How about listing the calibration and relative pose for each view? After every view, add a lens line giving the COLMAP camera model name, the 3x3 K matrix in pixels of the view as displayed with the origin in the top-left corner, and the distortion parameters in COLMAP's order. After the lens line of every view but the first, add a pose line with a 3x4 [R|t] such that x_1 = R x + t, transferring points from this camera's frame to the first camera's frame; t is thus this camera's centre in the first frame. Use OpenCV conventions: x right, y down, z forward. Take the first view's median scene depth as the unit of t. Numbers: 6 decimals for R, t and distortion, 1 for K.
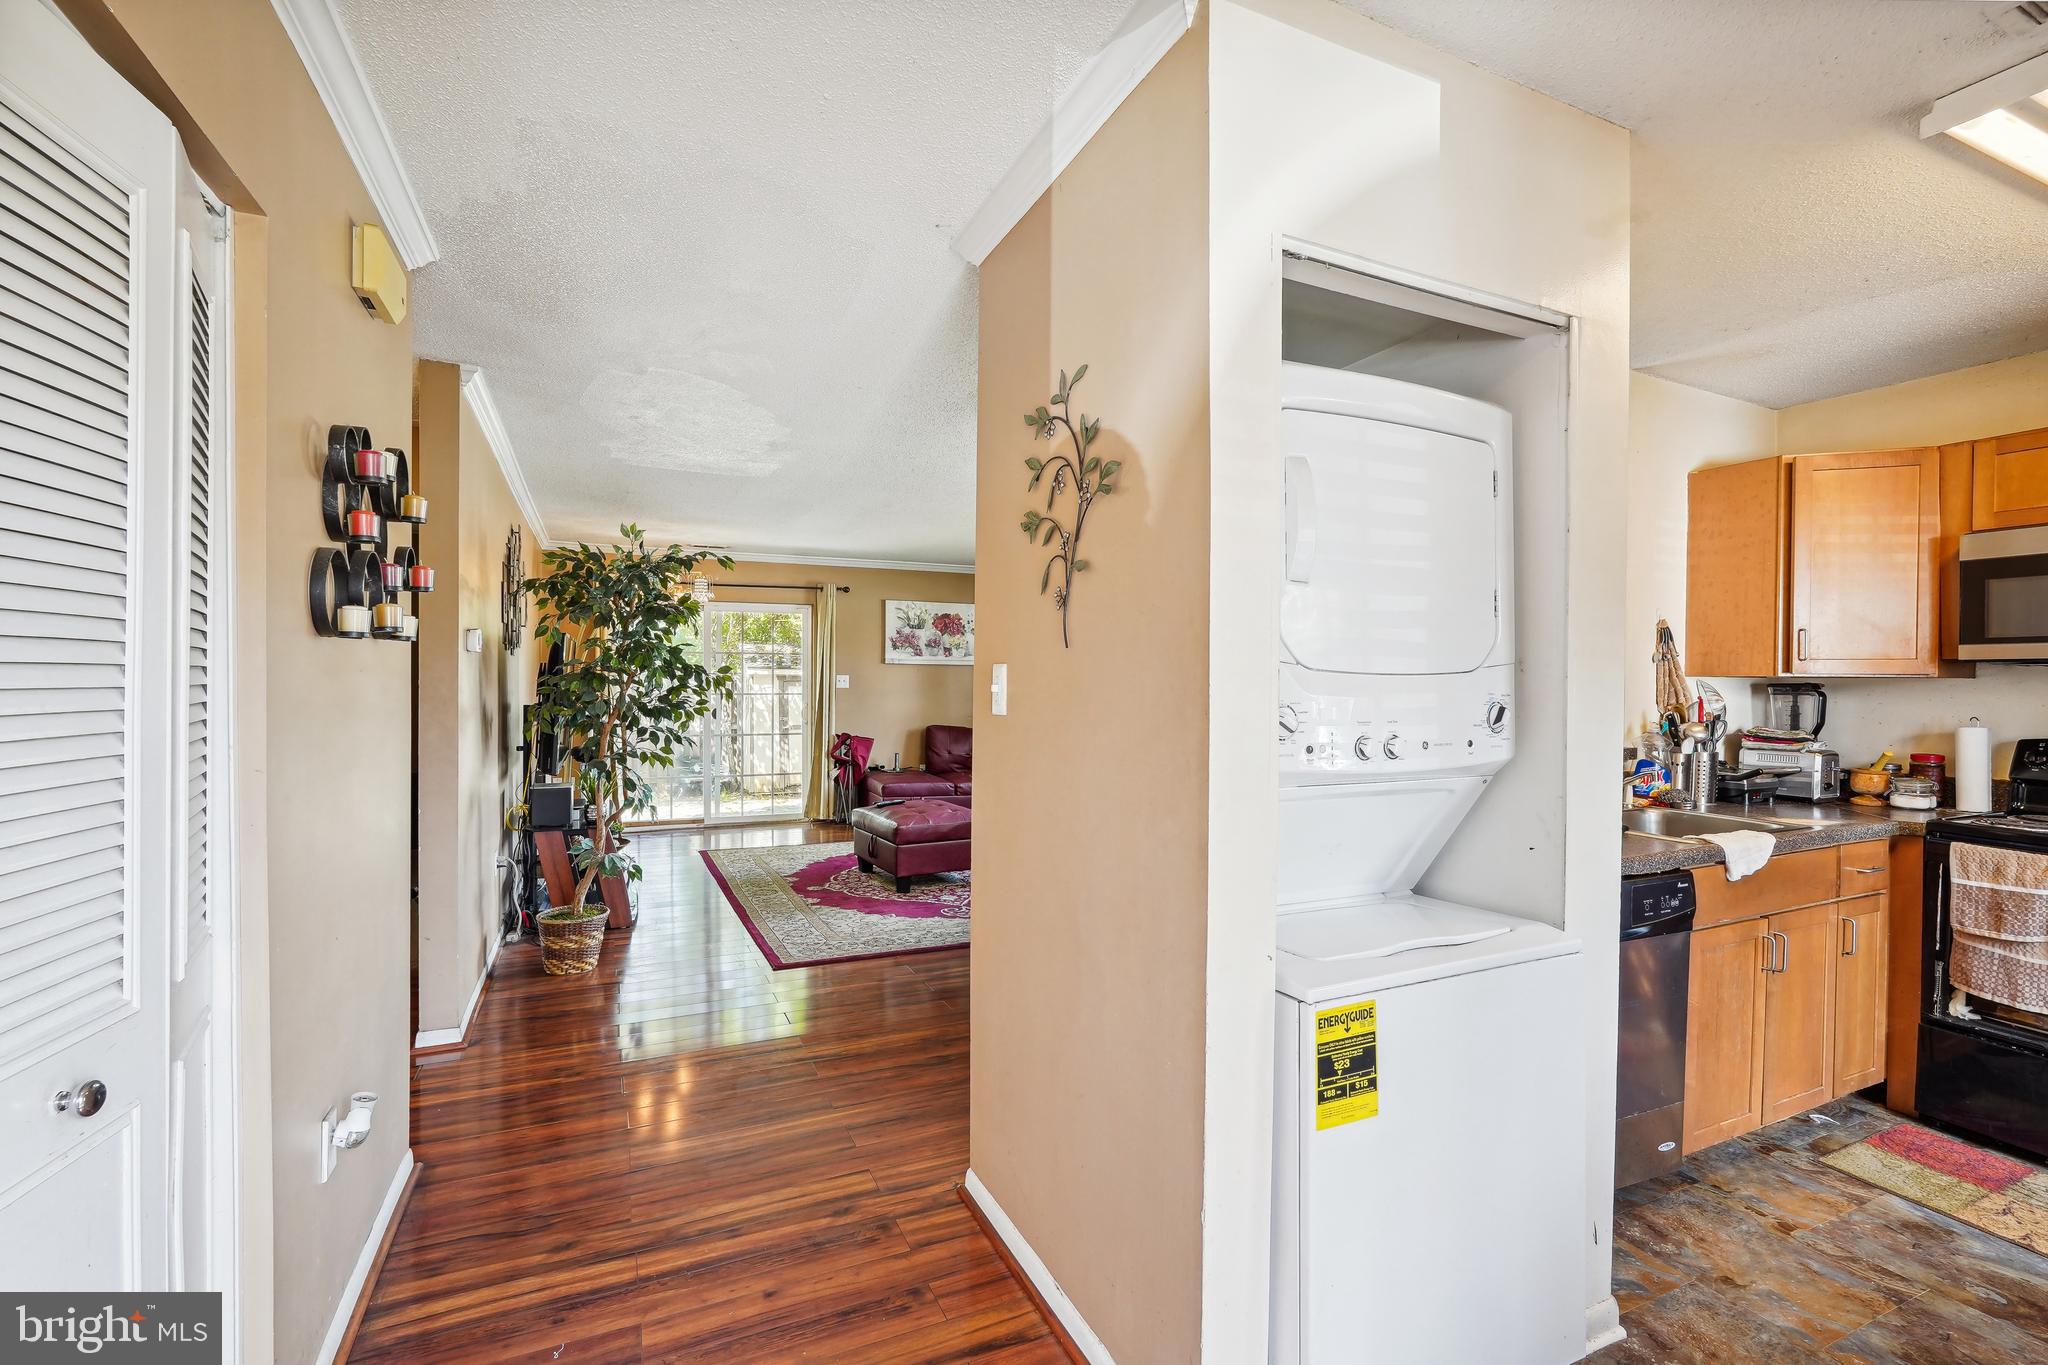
lens RADIAL K [[905.4, 0, 1022.4], [0, 905.4, 688.6], [0, 0, 1]] dist [-0.026568, 0.010335]
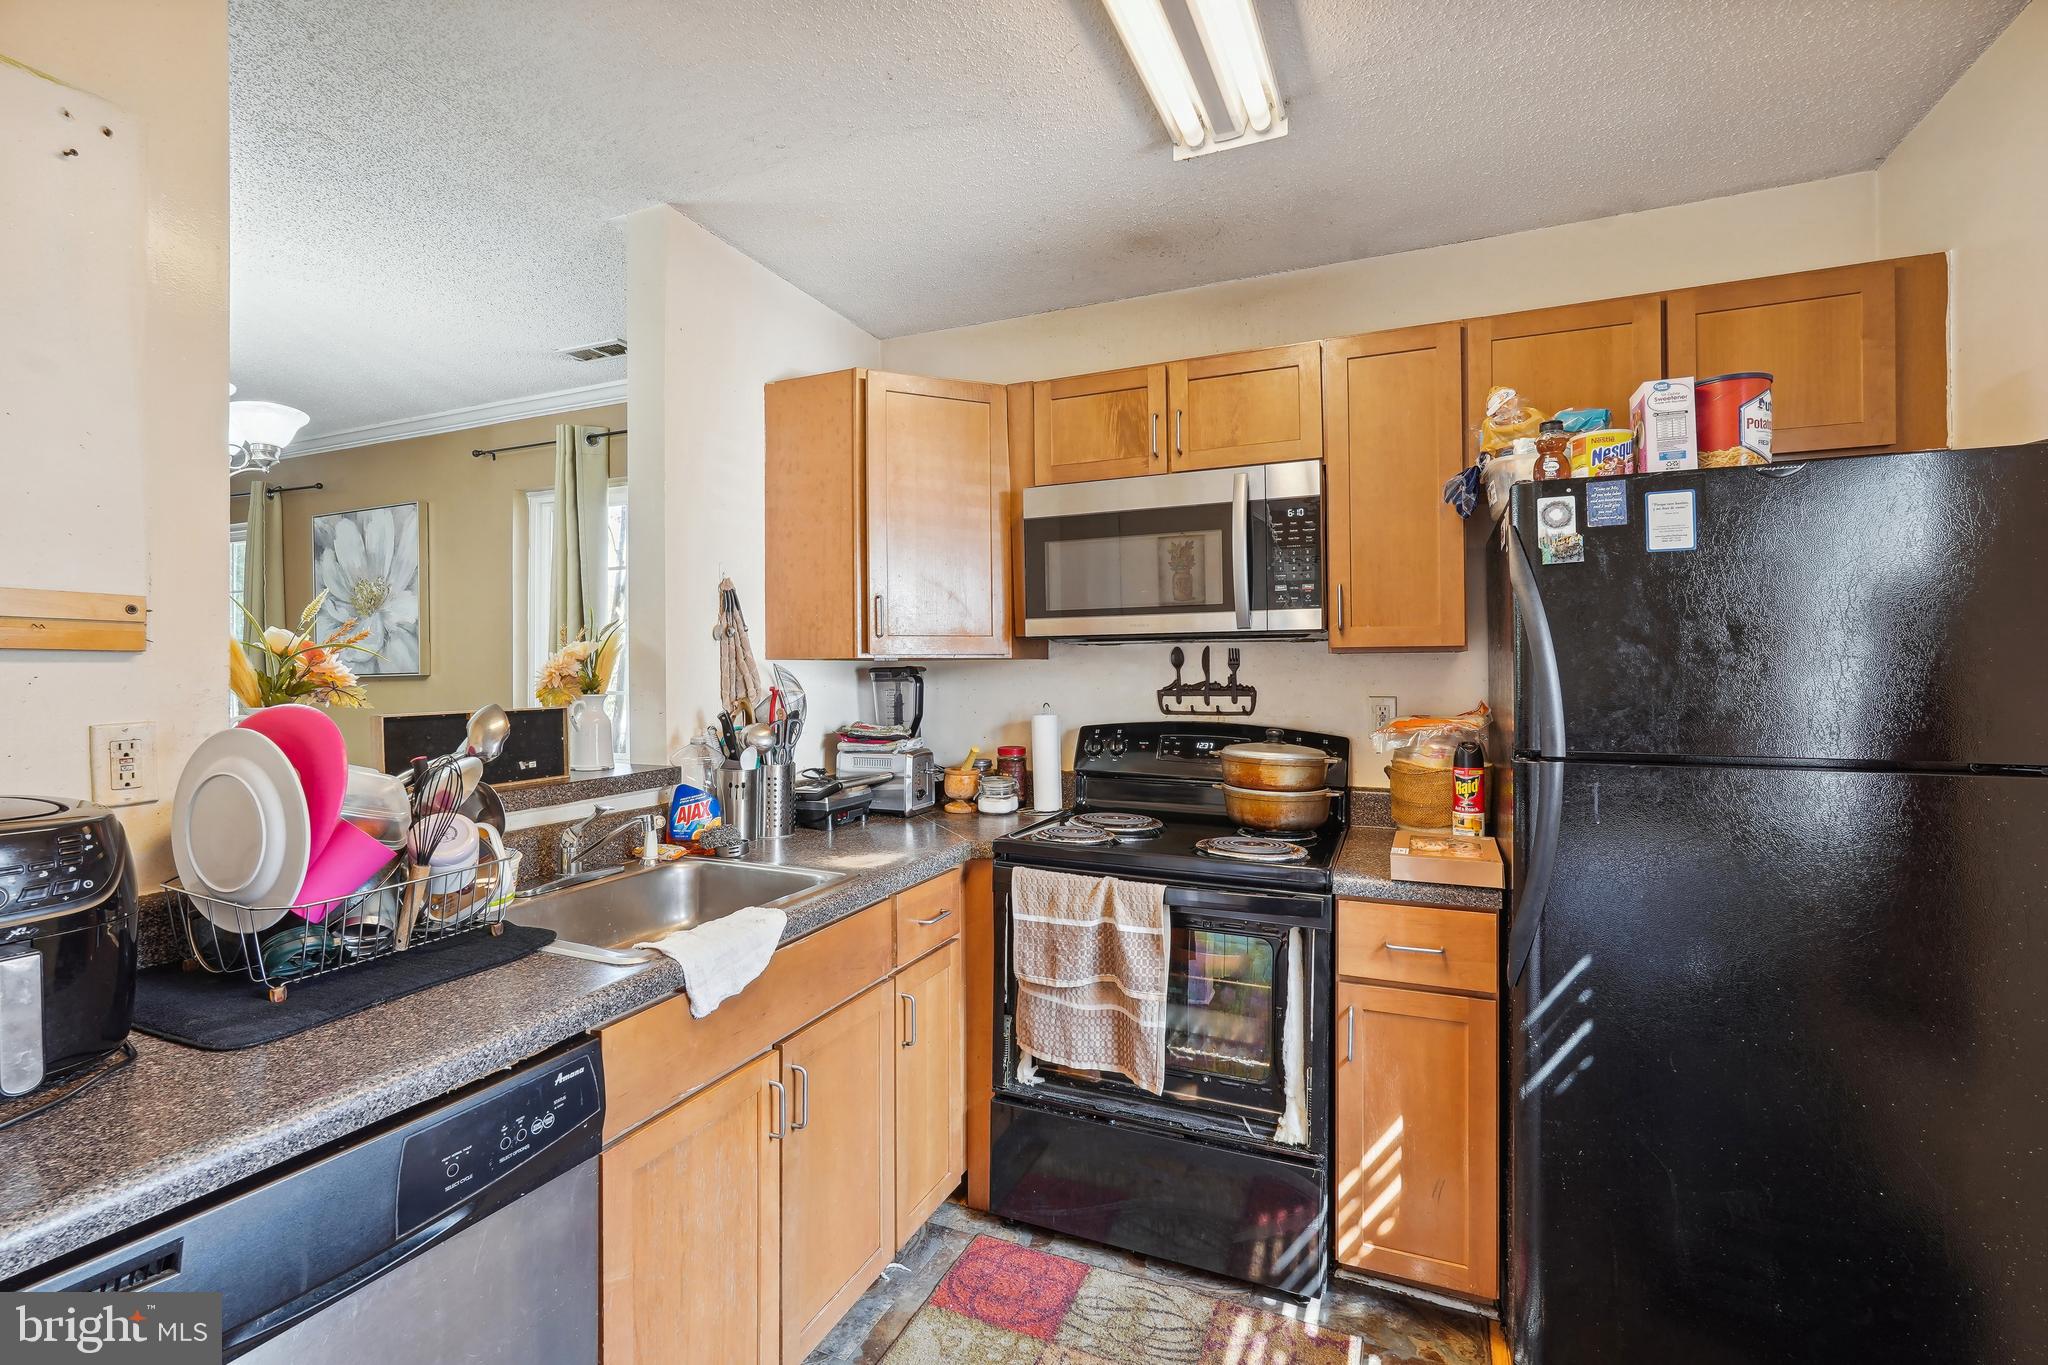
lens RADIAL K [[919.2, 0, 1020.4], [0, 919.2, 662.0], [0, 0, 1]] dist [-0.028830, 0.010315]
pose [[0.744176, -0.009226, 0.667920, 0.448169], [0.020627, 0.999745, -0.009172, -0.000576], [-0.667665, 0.020603, 0.744177, 0.342922]]
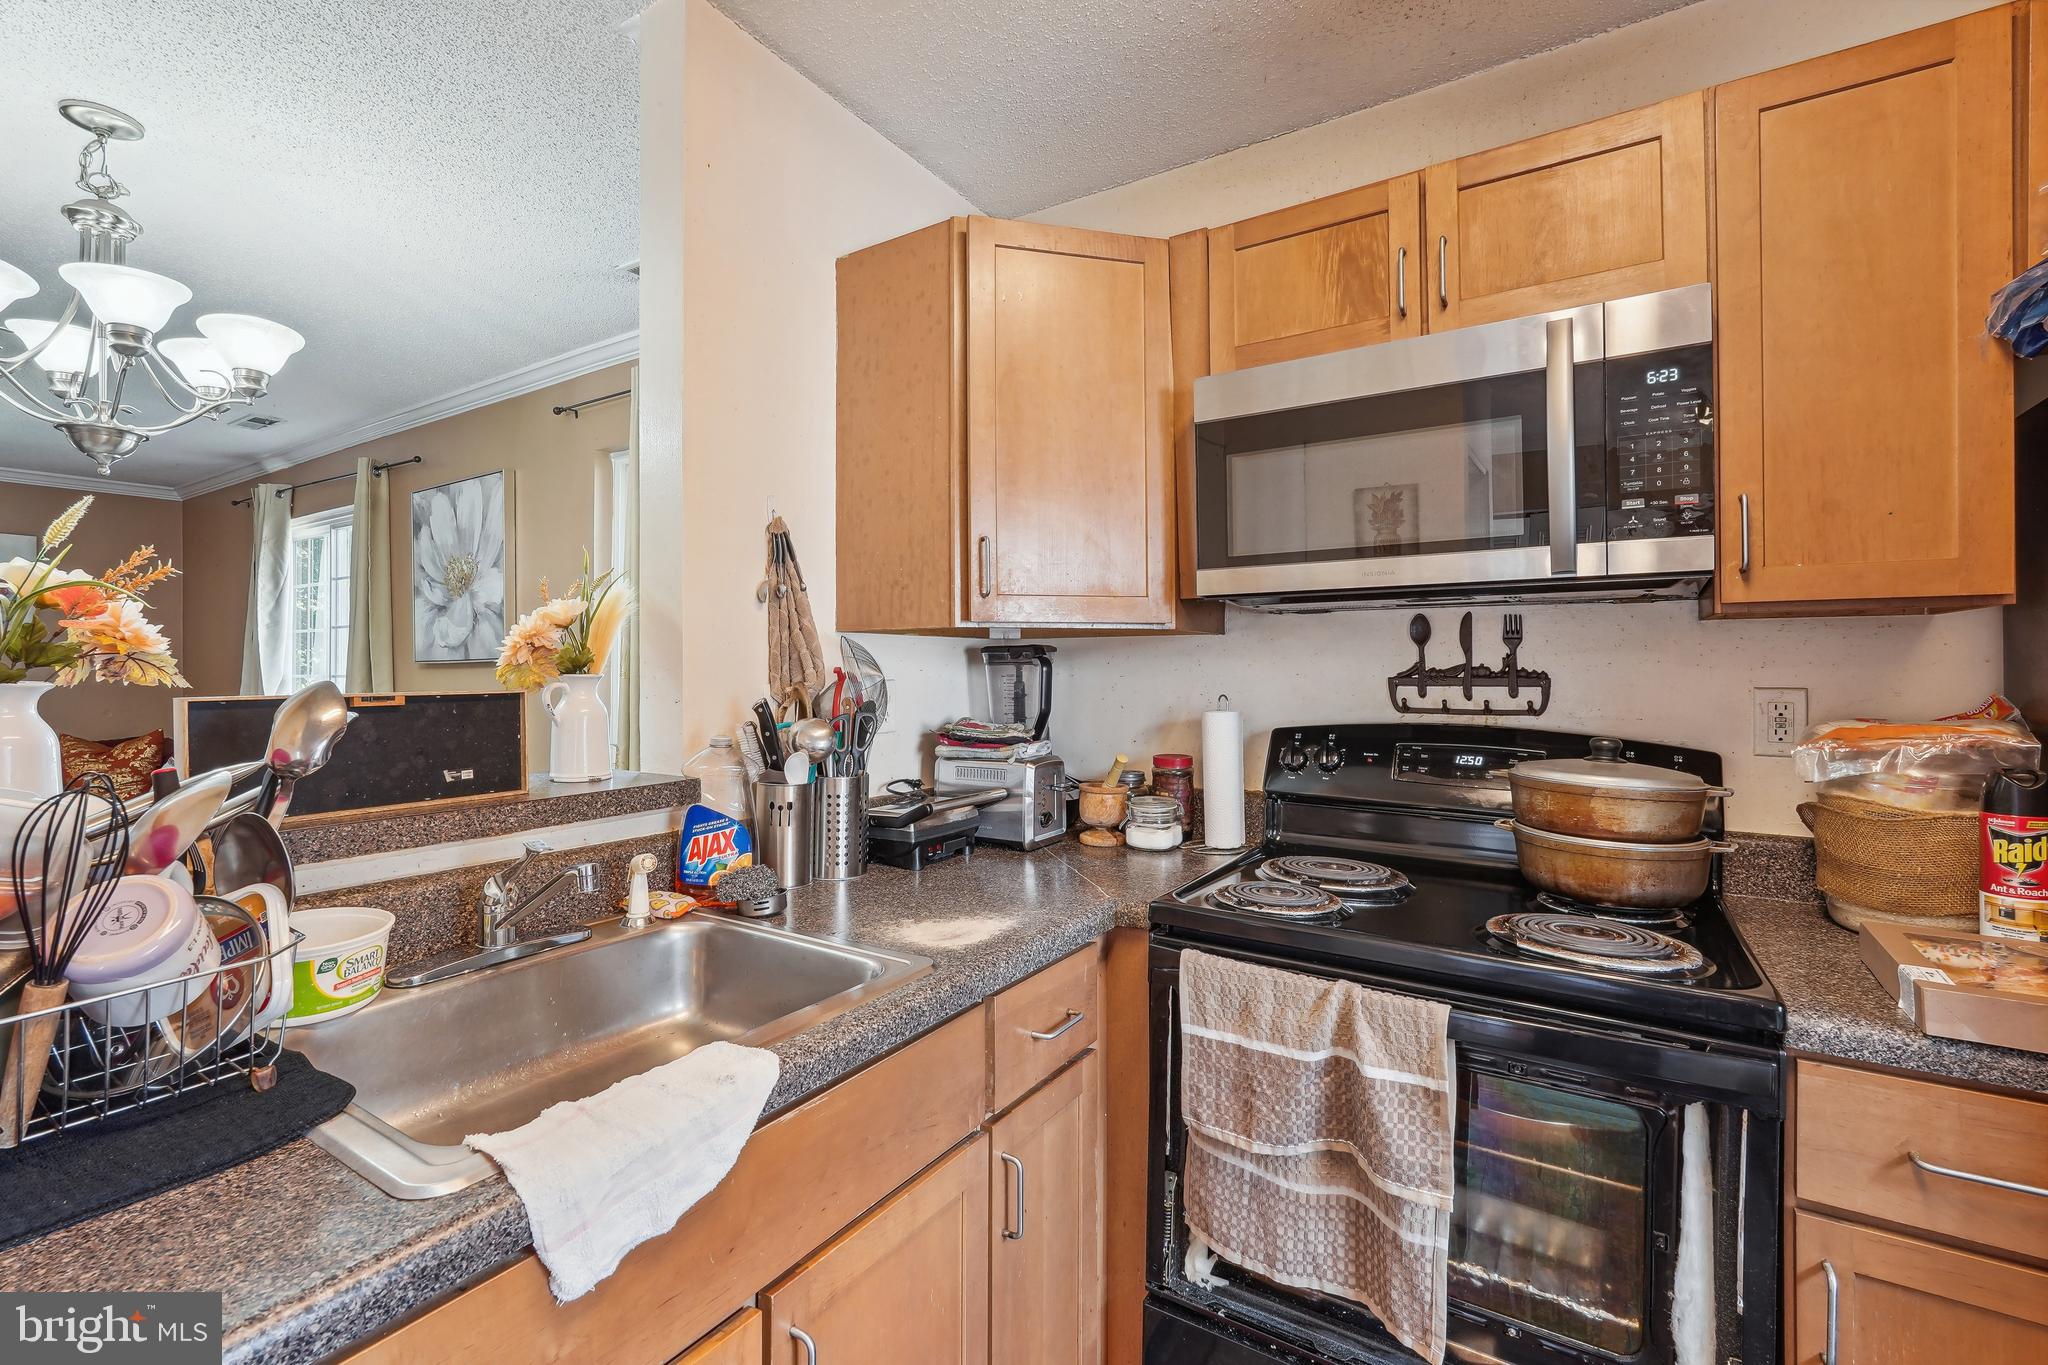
lens RADIAL K [[919.2, 0, 1020.4], [0, 919.2, 662.0], [0, 0, 1]] dist [-0.028830, 0.010315]
pose [[0.840329, -0.008013, 0.542017, 0.607322], [0.015805, 0.999828, -0.009723, 0.013292], [-0.541845, 0.016737, 0.840311, 0.540598]]
